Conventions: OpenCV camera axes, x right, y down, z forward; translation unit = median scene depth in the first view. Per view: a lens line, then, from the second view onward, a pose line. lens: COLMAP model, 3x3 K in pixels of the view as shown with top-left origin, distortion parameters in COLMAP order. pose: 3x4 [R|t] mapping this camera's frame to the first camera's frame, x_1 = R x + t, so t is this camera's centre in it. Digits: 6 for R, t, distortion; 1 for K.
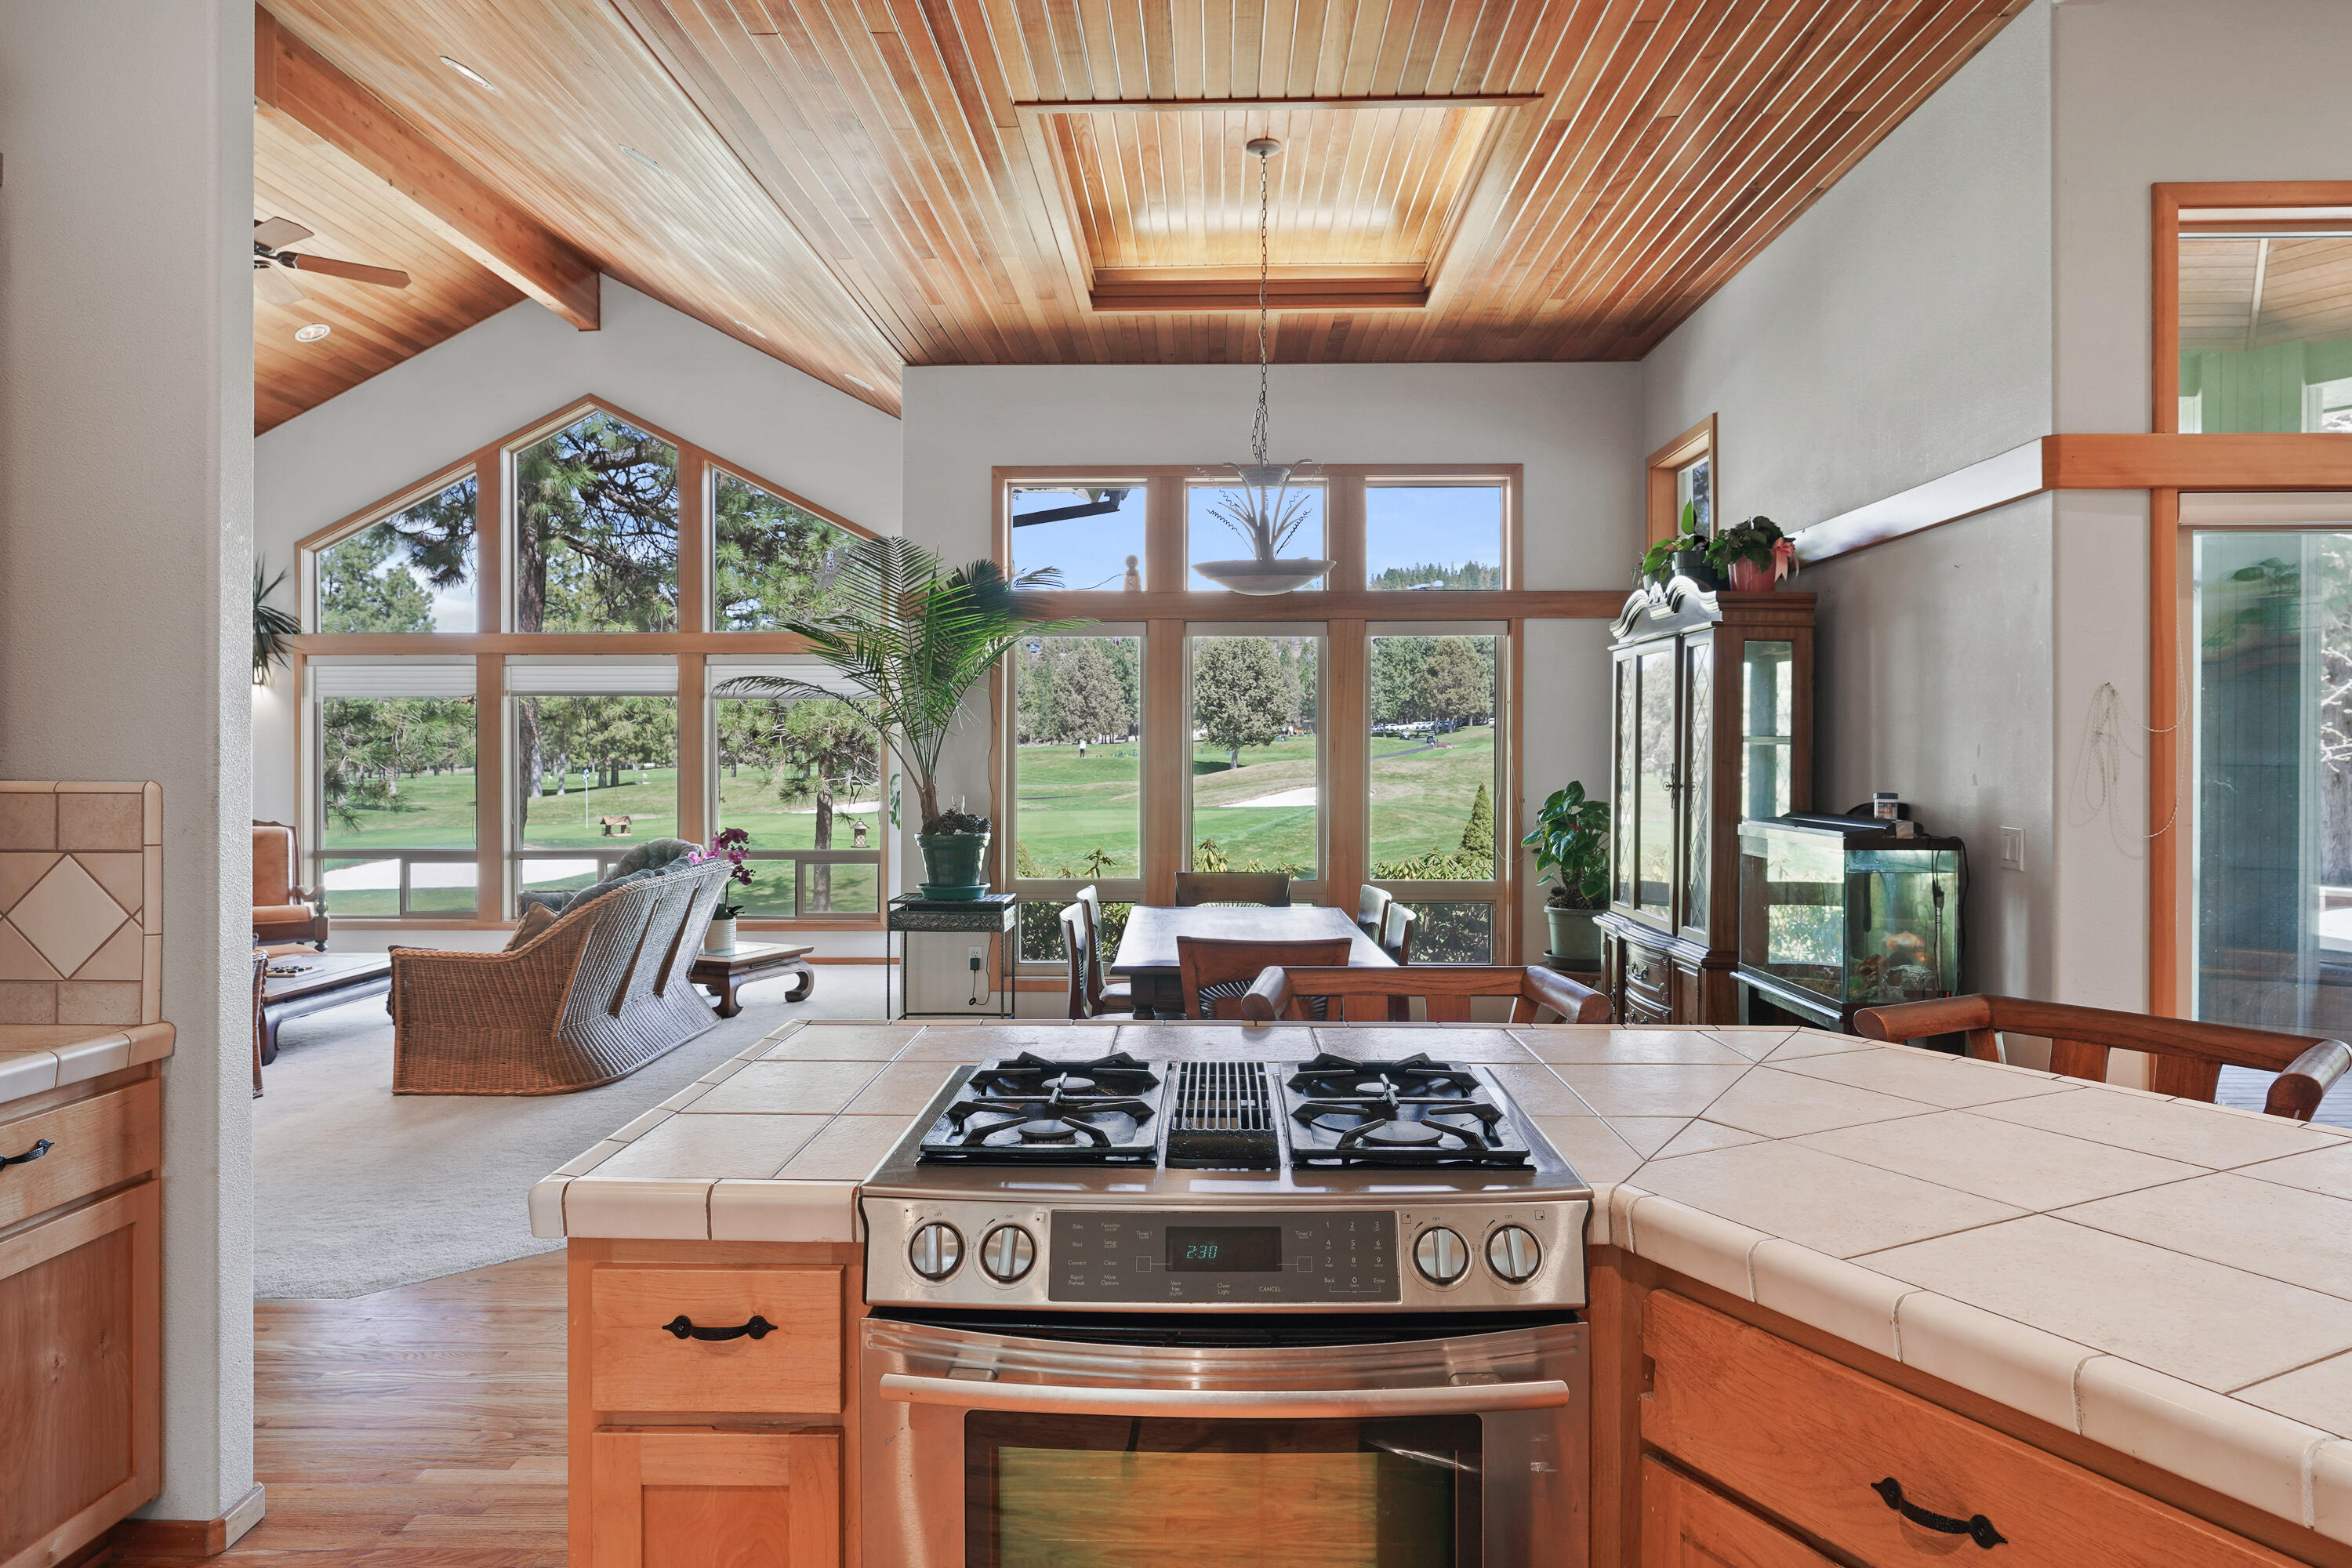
lens RADIAL K [[1497.8, 0, 1173.2], [0, 1497.8, 763.2], [0, 0, 1]] dist [-0.003737, -0.000775]
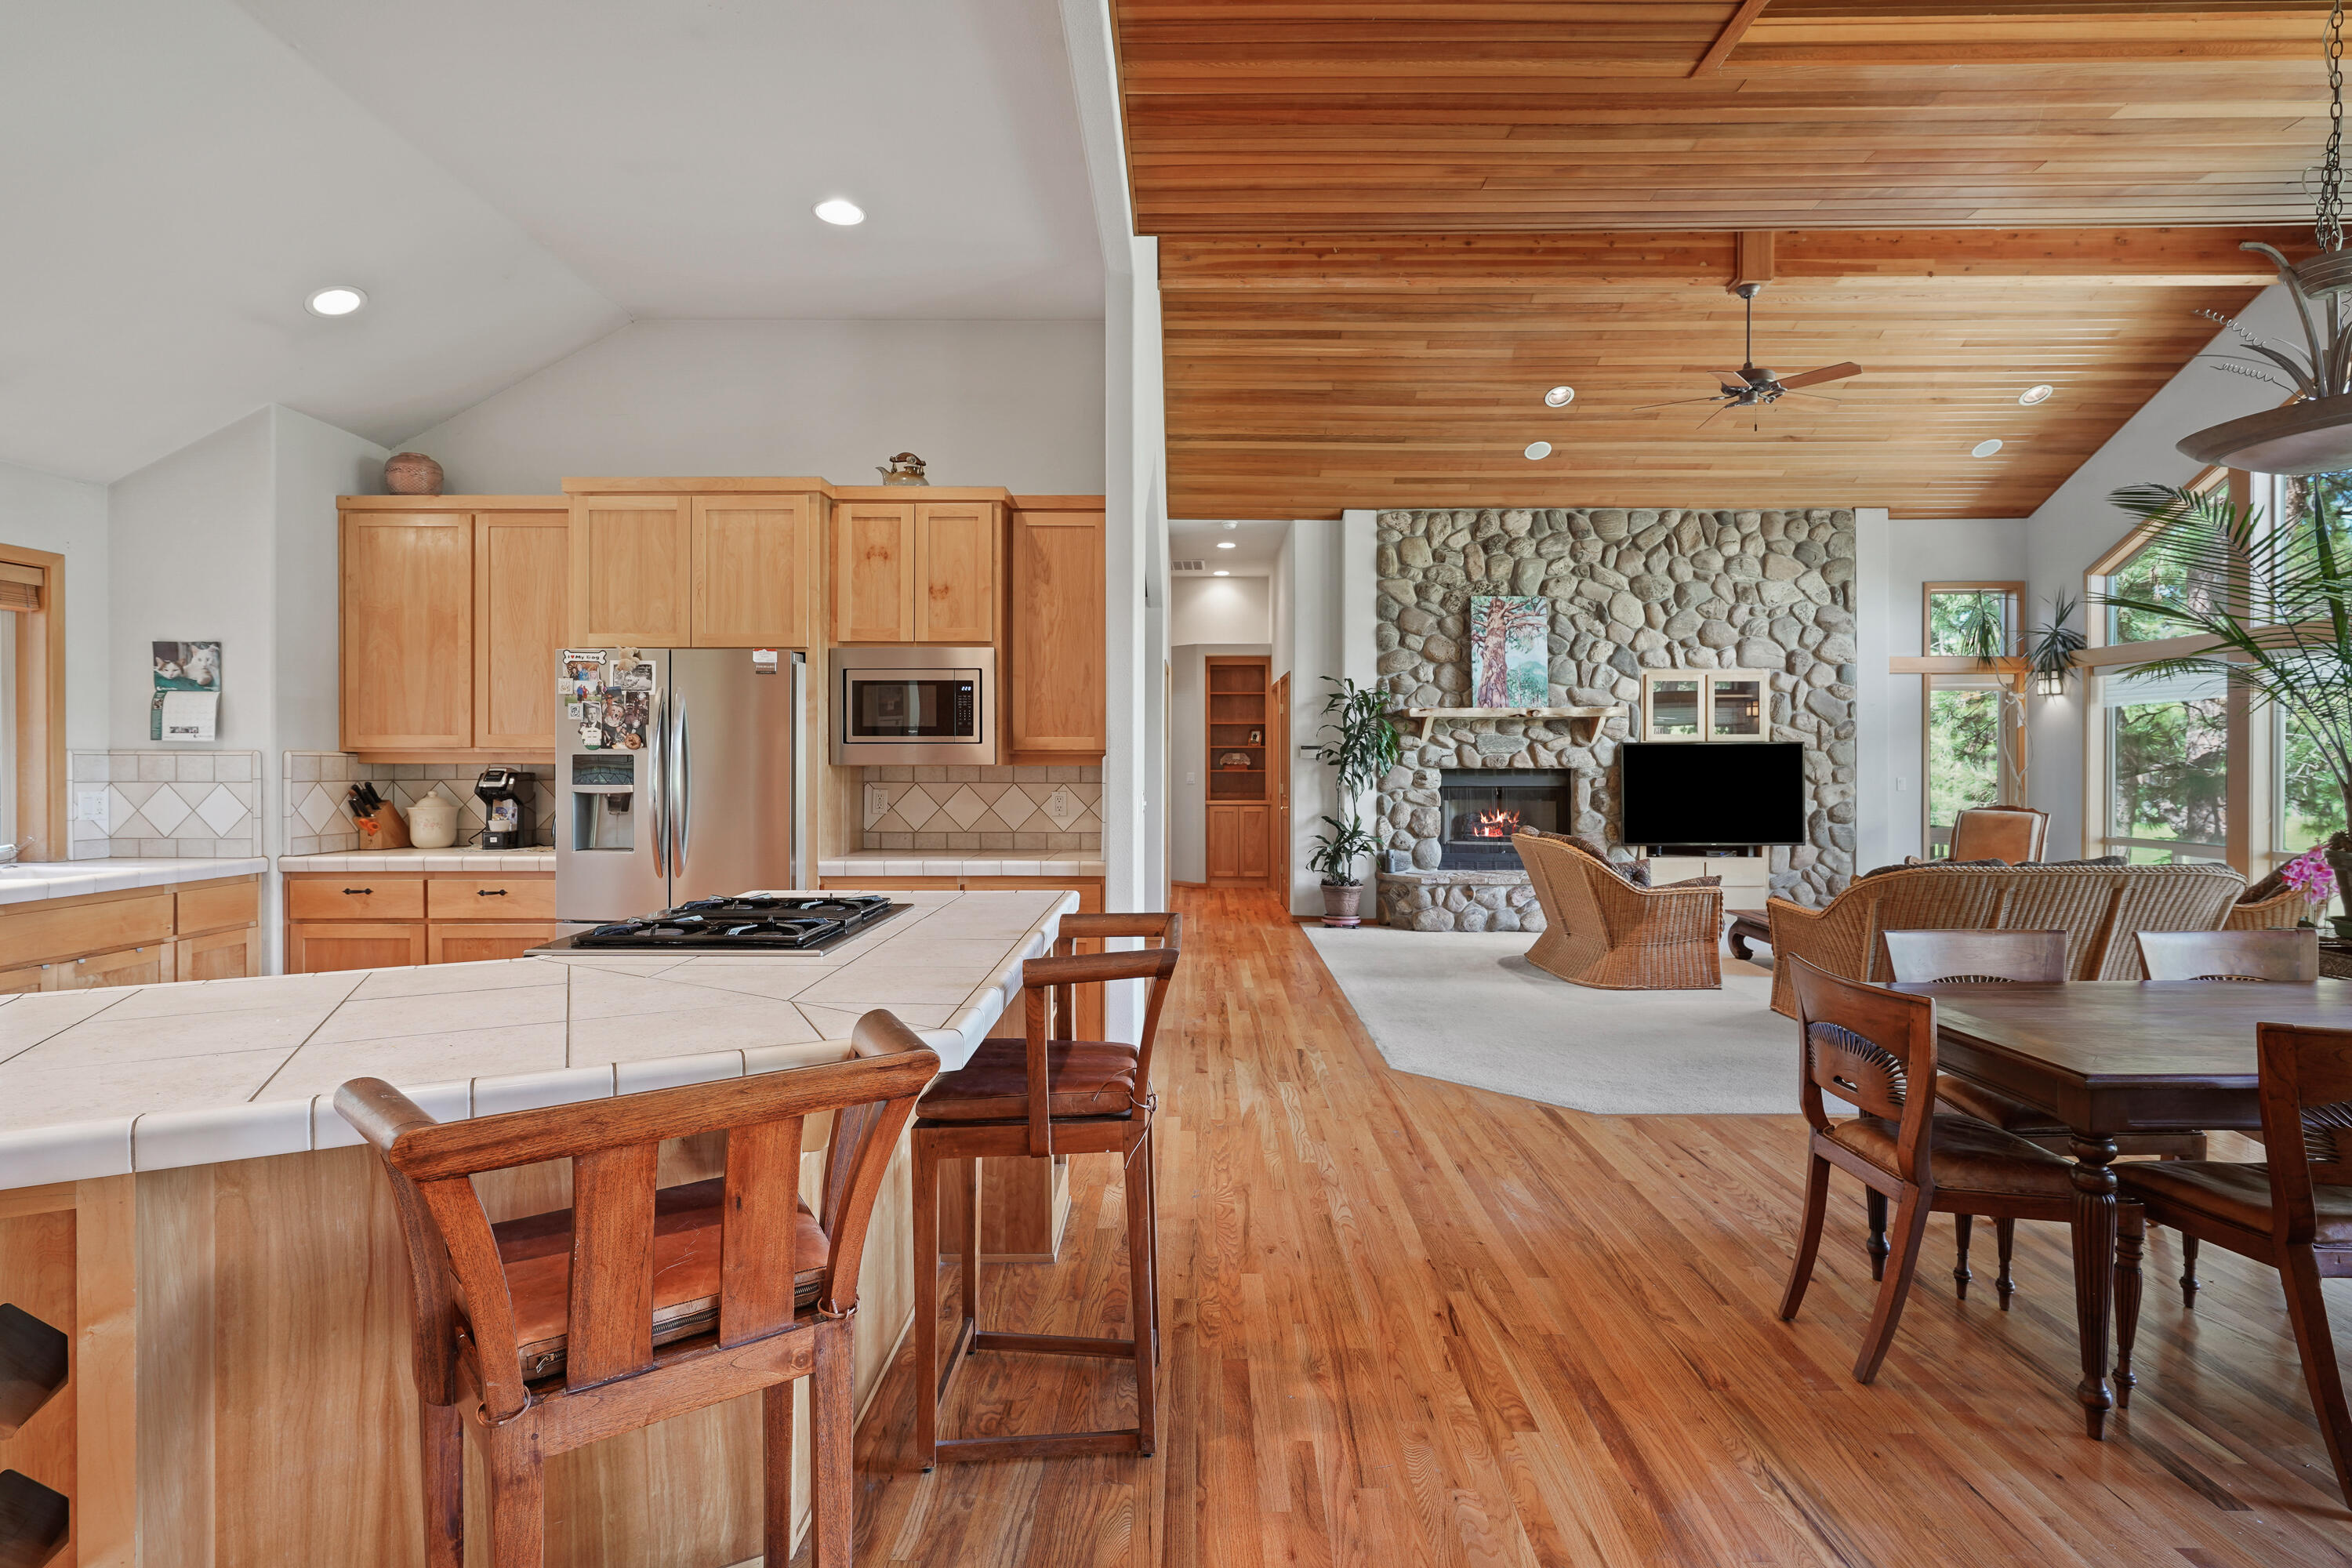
lens RADIAL K [[1132.7, 0, 1189.3], [0, 1132.7, 765.9], [0, 0, 1]] dist [-0.002670, 0.000989]
pose [[0.023005, 0.005299, -0.999721, 0.294200], [-0.007252, 0.999961, 0.005133, 0.004792], [0.999709, 0.007132, 0.023042, 0.304797]]
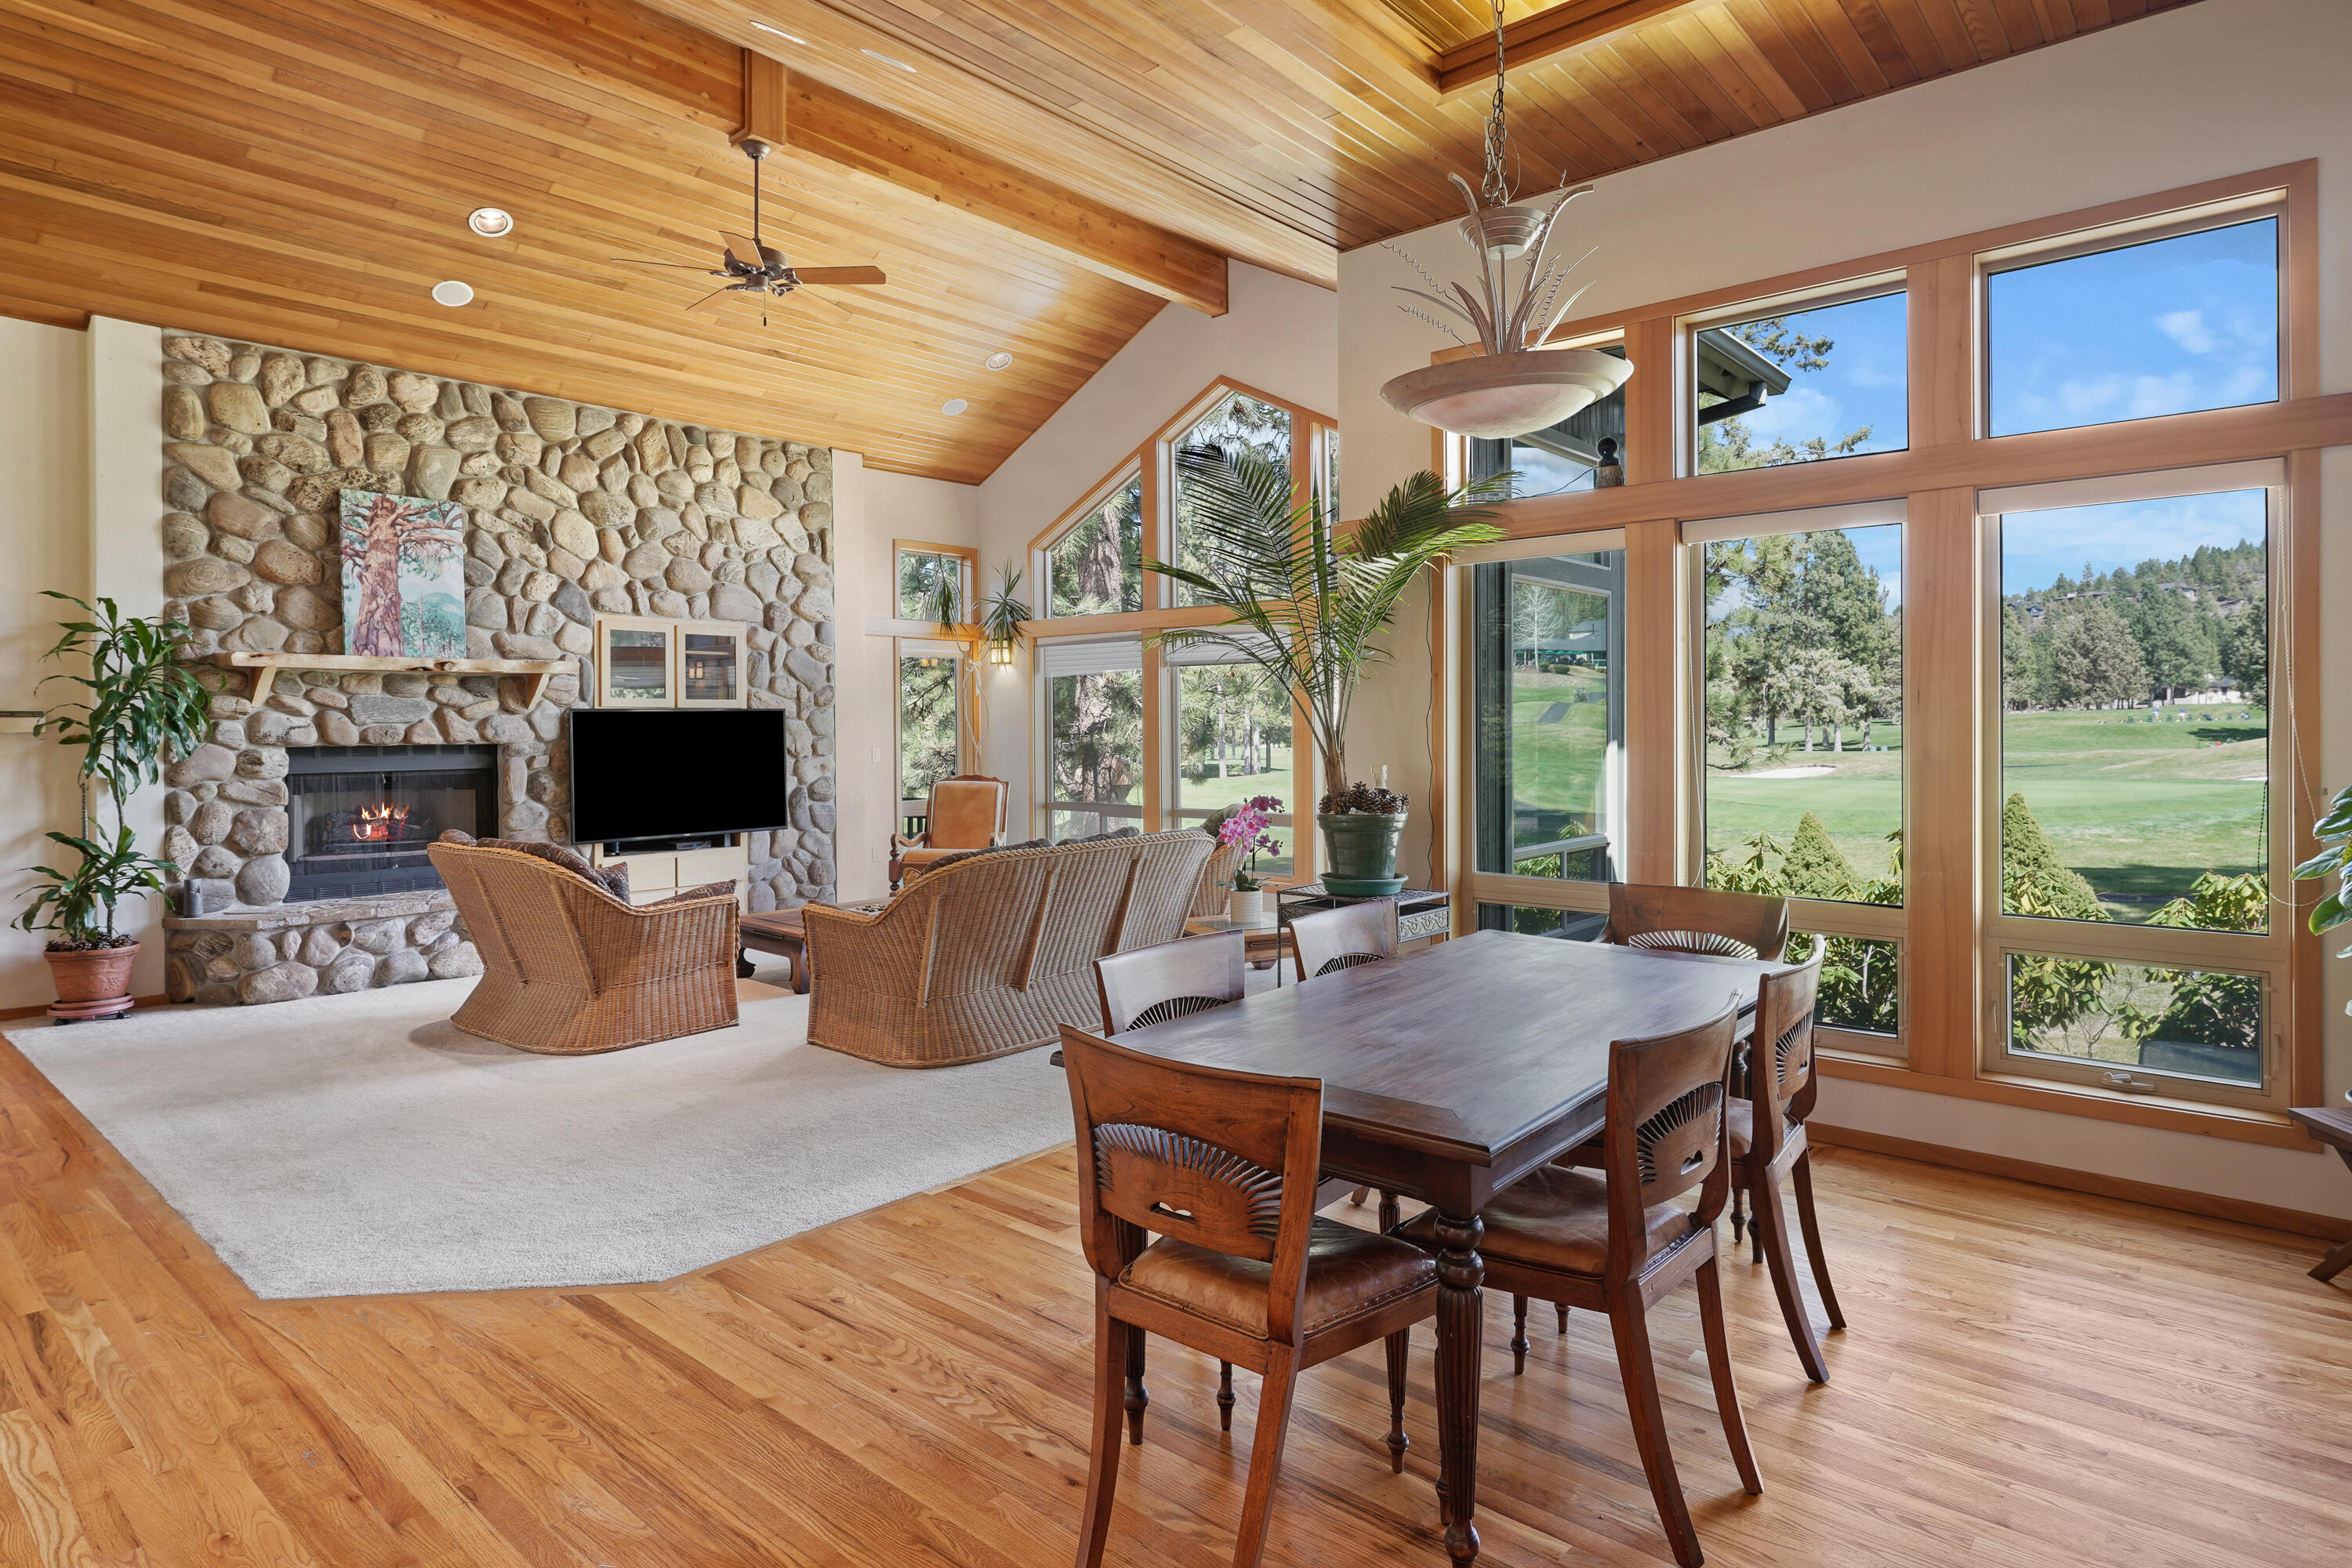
lens RADIAL K [[1277.6, 0, 1179.0], [0, 1277.6, 723.8], [0, 0, 1]] dist [-0.003463, 0.002908]
pose [[0.773172, -0.004709, -0.634179, 0.162070], [0.001208, 0.999982, -0.005952, 0.002318], [0.634196, 0.003835, 0.773163, 0.307320]]
